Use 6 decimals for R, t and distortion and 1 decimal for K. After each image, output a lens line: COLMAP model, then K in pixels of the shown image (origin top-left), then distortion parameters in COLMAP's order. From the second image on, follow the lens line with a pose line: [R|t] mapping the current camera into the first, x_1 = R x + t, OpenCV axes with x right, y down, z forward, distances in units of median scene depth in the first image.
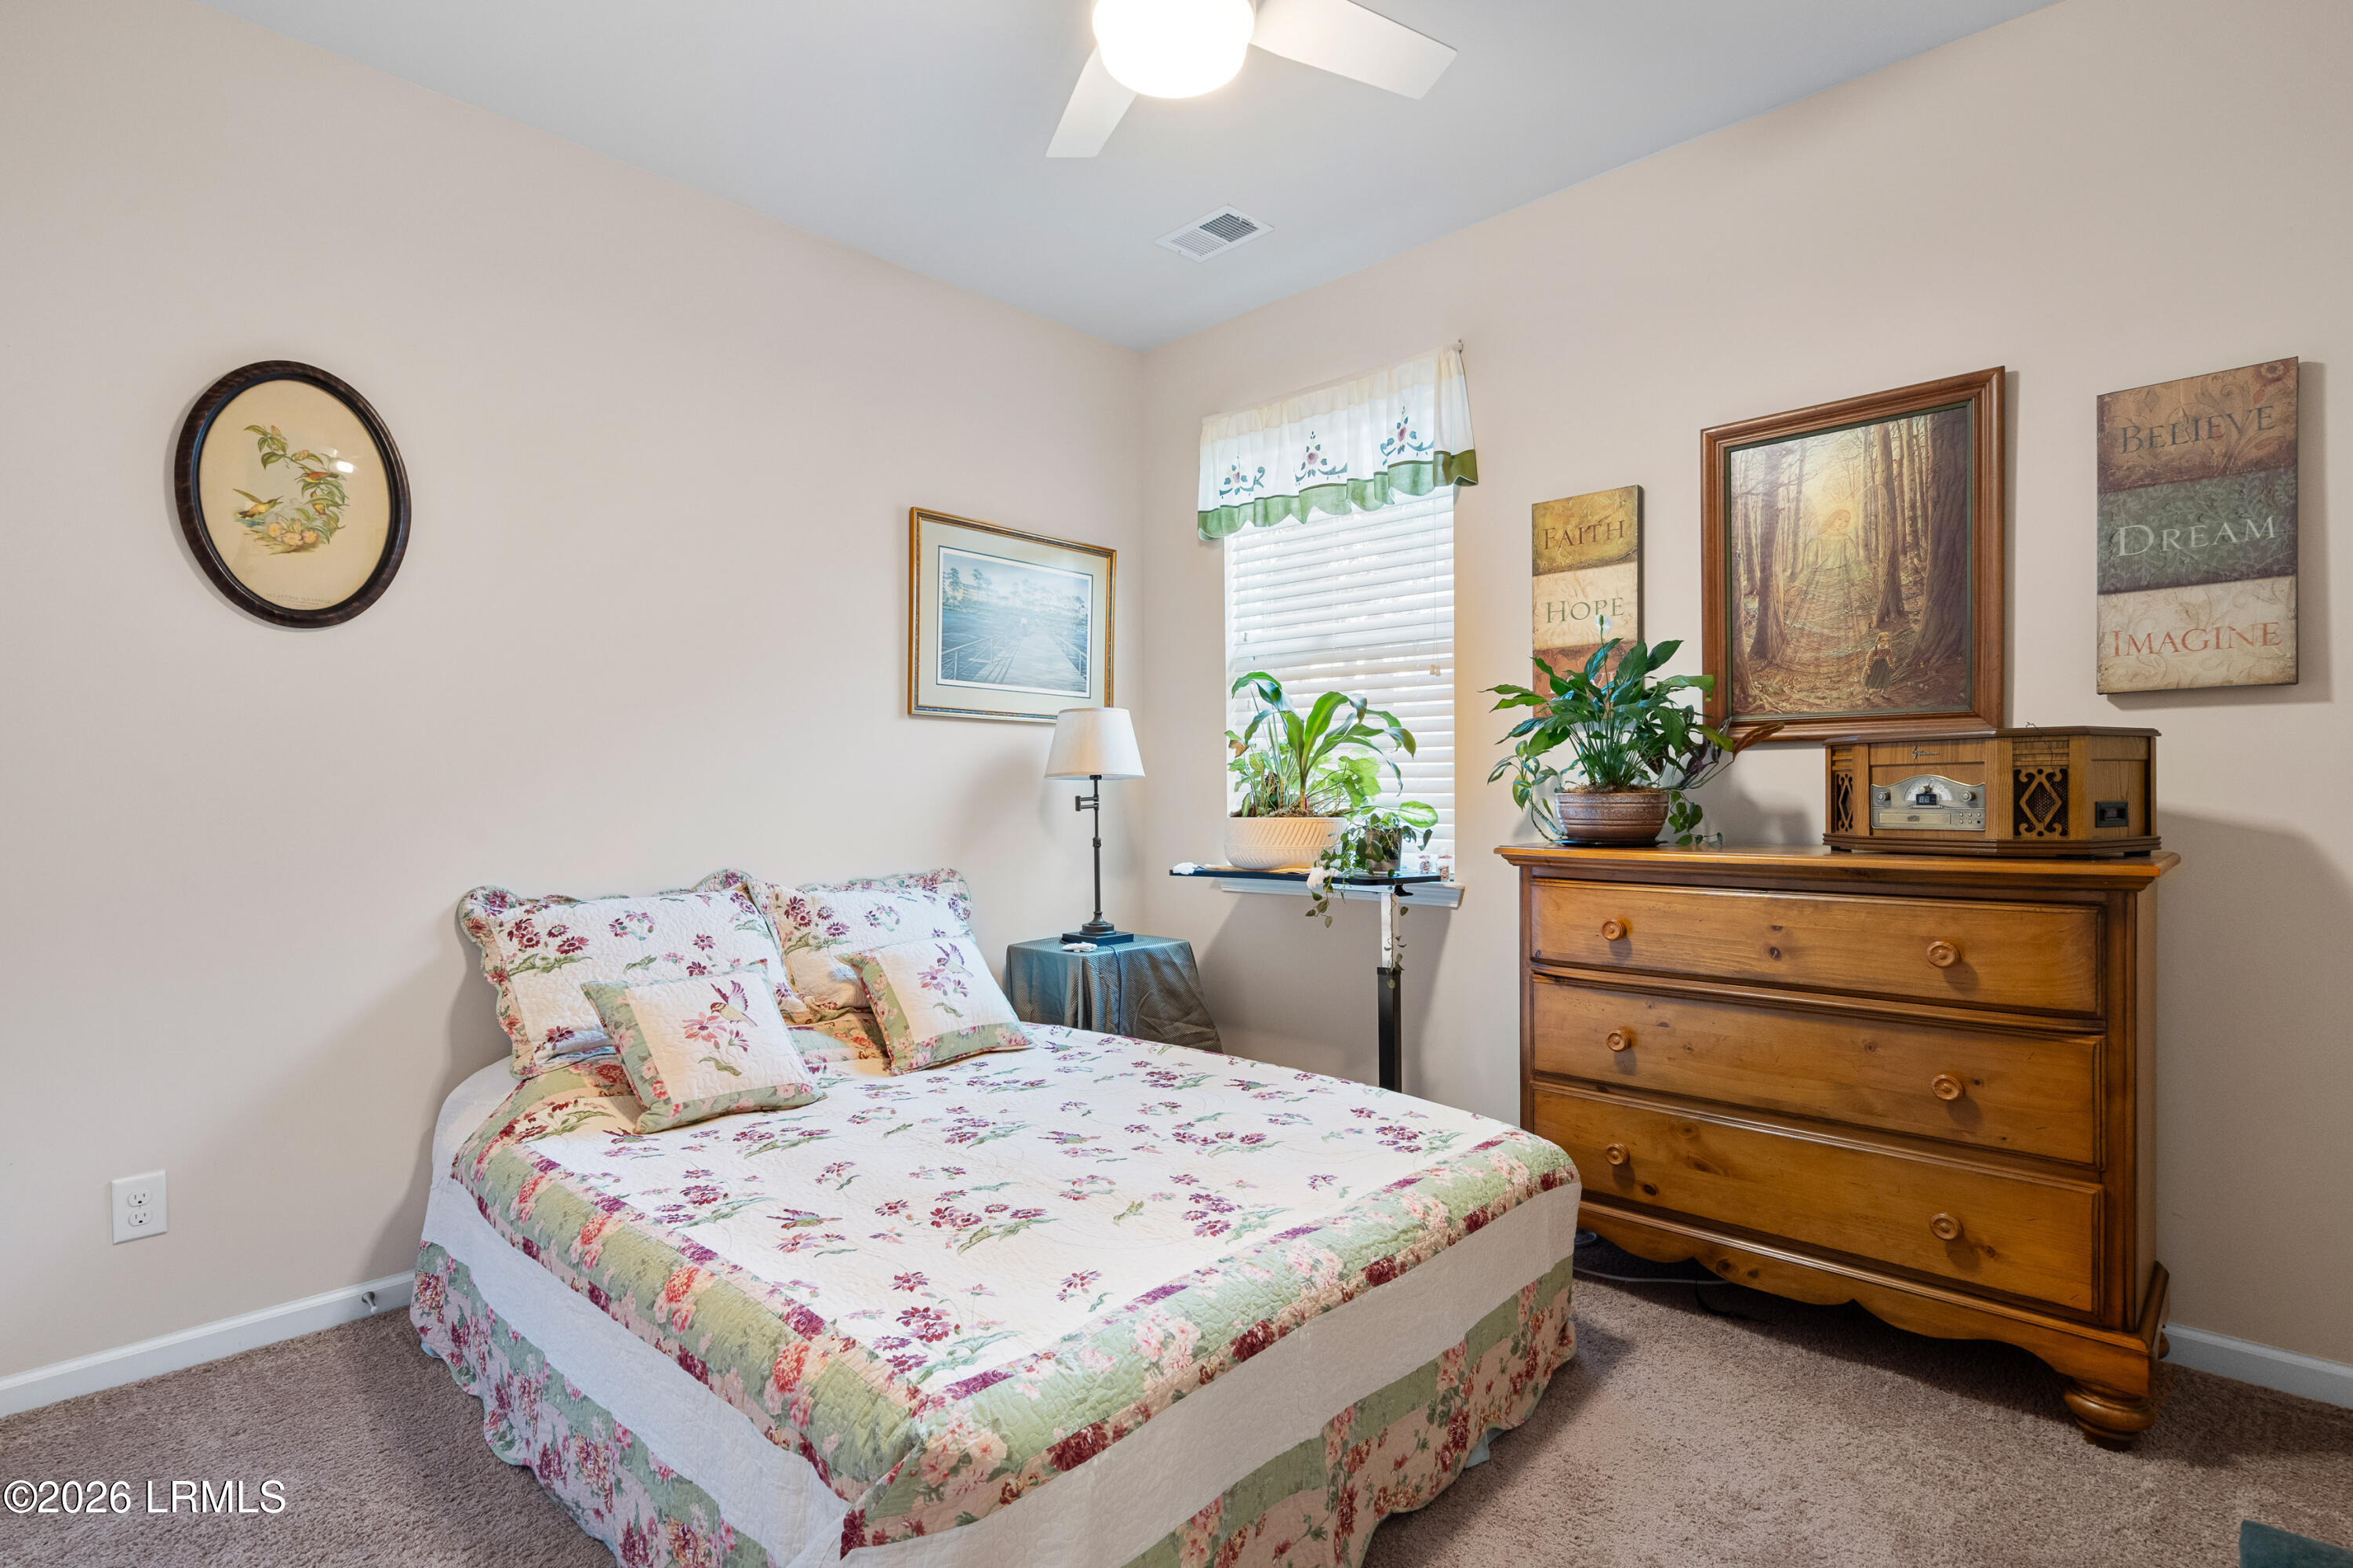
lens RADIAL K [[1116.6, 0, 1179.6], [0, 1116.6, 781.5], [0, 0, 1]] dist [-0.002370, 0.000690]
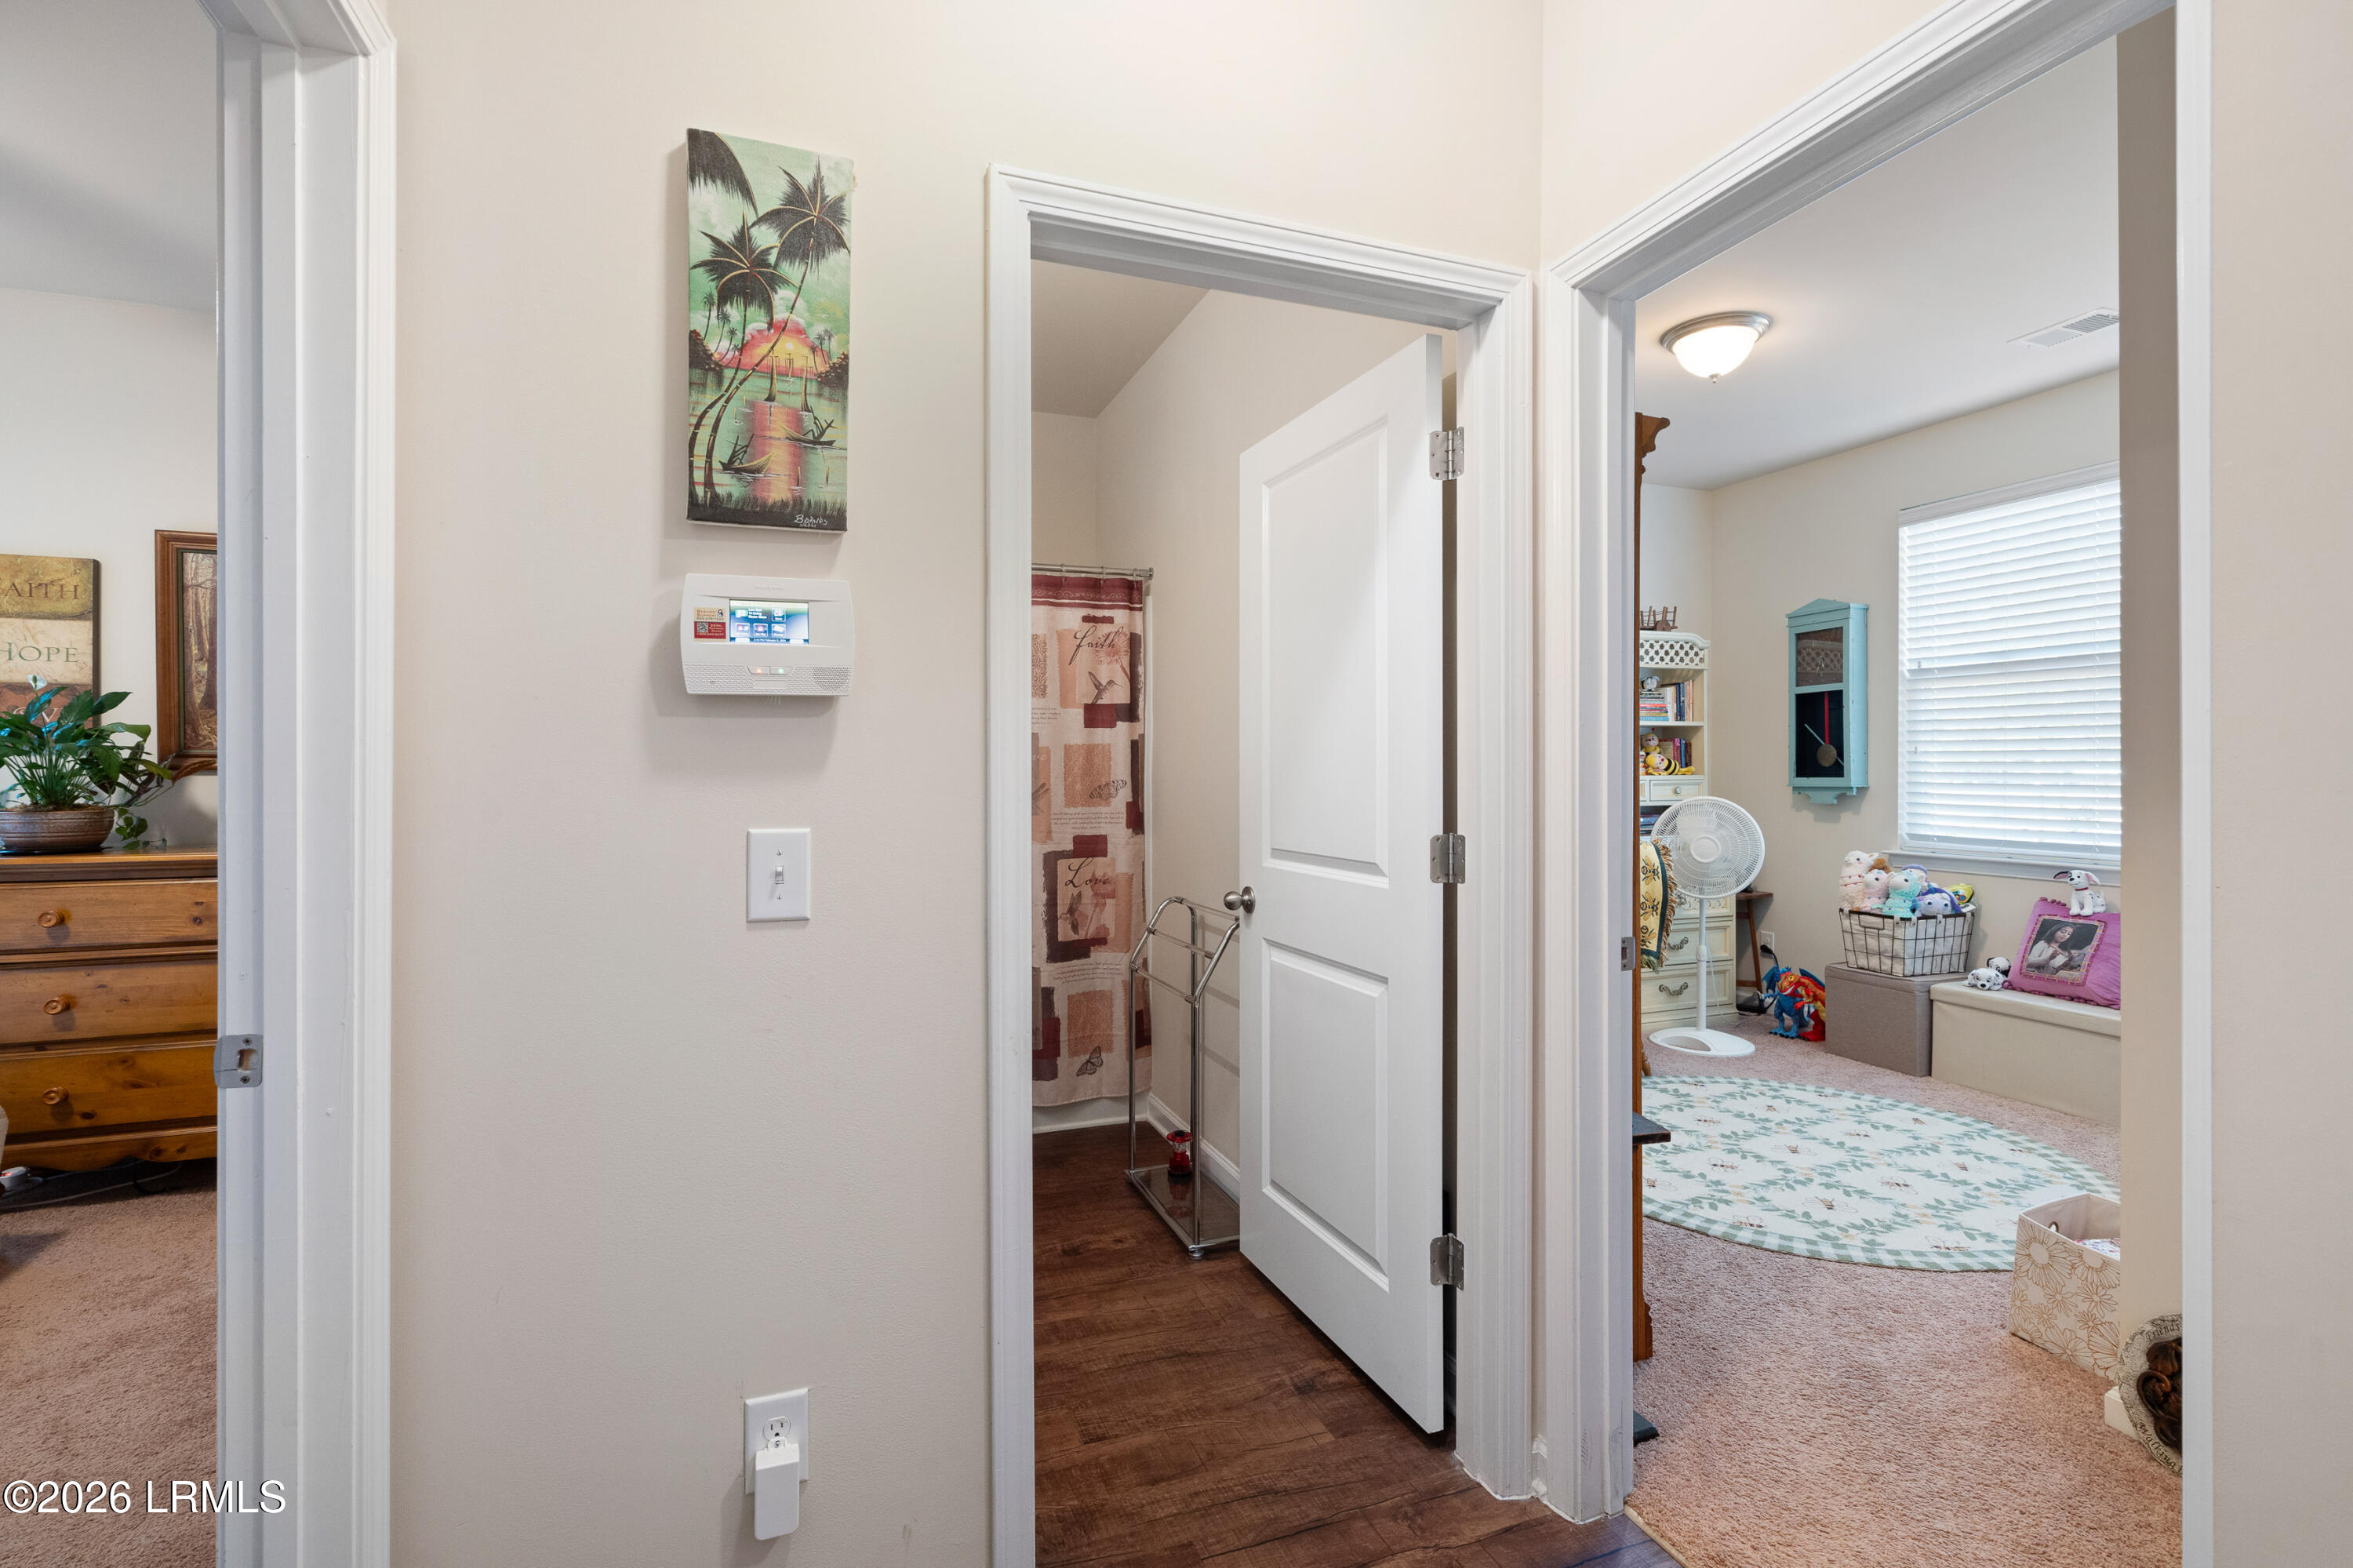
lens RADIAL K [[1072.6, 0, 1176.4], [0, 1072.6, 778.6], [0, 0, 1]] dist [0.000146, 0.000089]
pose [[0.442910, 0.002977, 0.896561, -0.132797], [-0.012193, 0.999922, 0.002704, -0.043770], [-0.896483, -0.012129, 0.442912, -0.653659]]
